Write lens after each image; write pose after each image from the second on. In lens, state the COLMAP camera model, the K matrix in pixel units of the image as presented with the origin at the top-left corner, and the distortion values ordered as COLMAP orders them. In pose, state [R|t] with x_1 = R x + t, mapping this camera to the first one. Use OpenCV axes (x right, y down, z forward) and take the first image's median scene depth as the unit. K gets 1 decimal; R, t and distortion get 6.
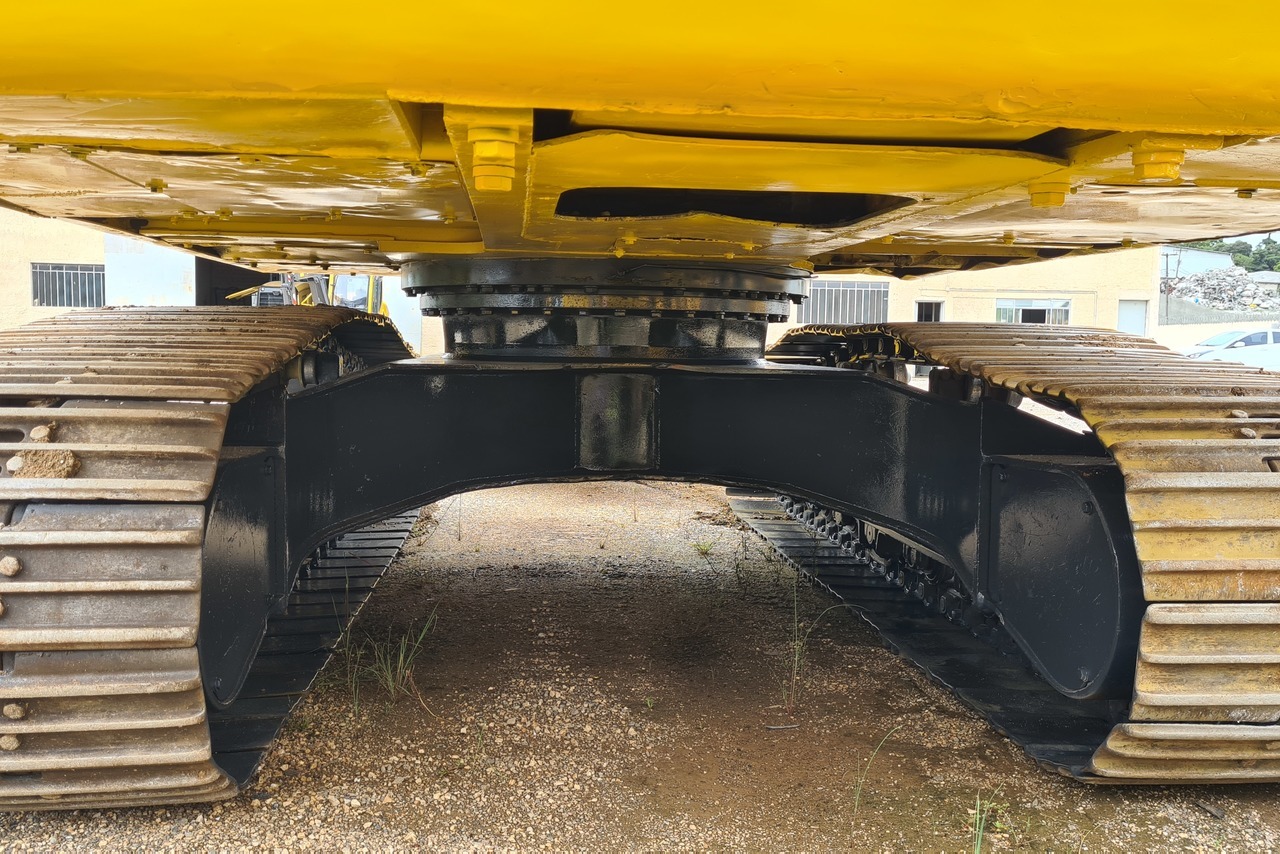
lens RADIAL K [[1150.1, 0, 638.8], [0, 1150.1, 427.8], [0, 0, 1]] dist [0.017763, 0.004000]
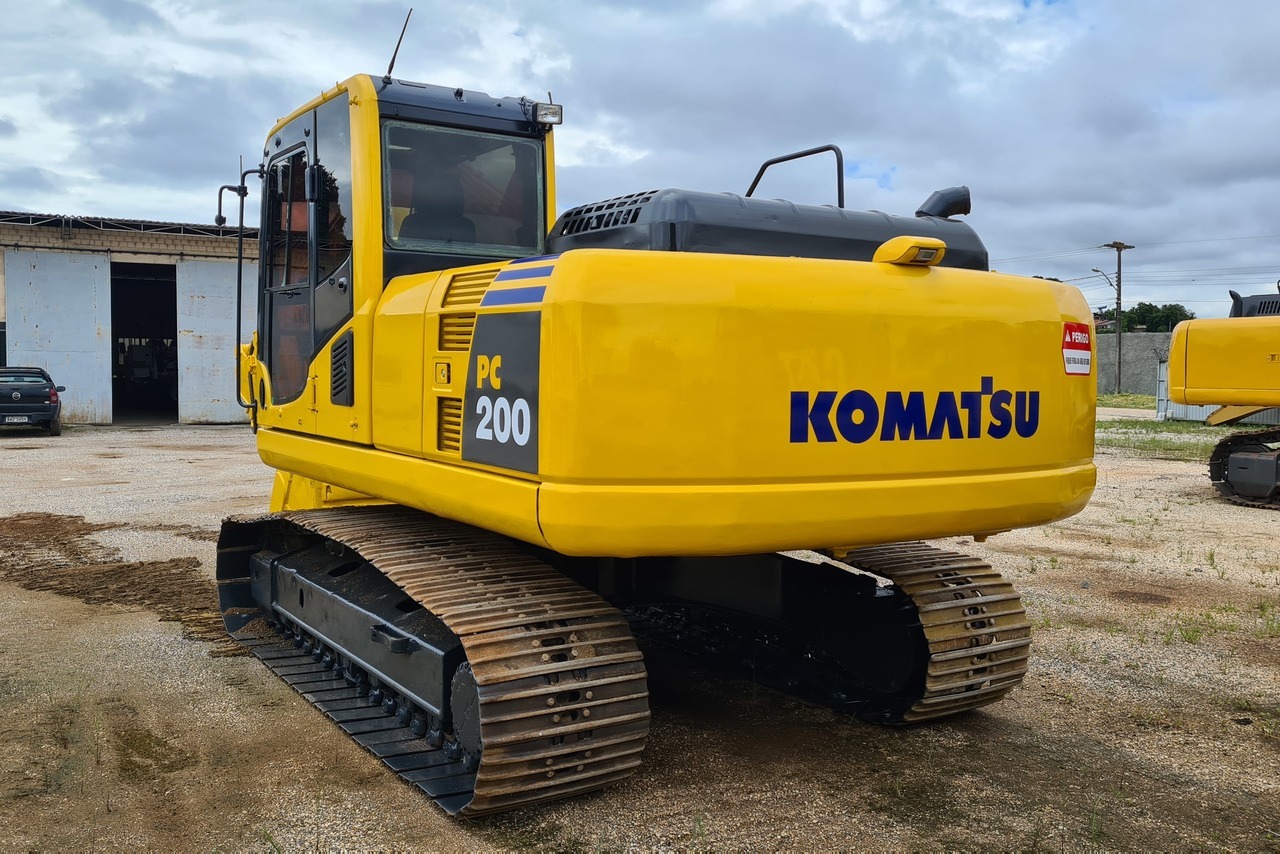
lens RADIAL K [[1150.1, 0, 639.4], [0, 1150.1, 425.0], [0, 0, 1]] dist [0.017763, 0.004000]
pose [[0.887944, -0.024780, 0.459284, -1.343980], [0.031906, 0.999461, -0.007760, -0.373548], [-0.458844, 0.021545, 0.888256, -1.067975]]
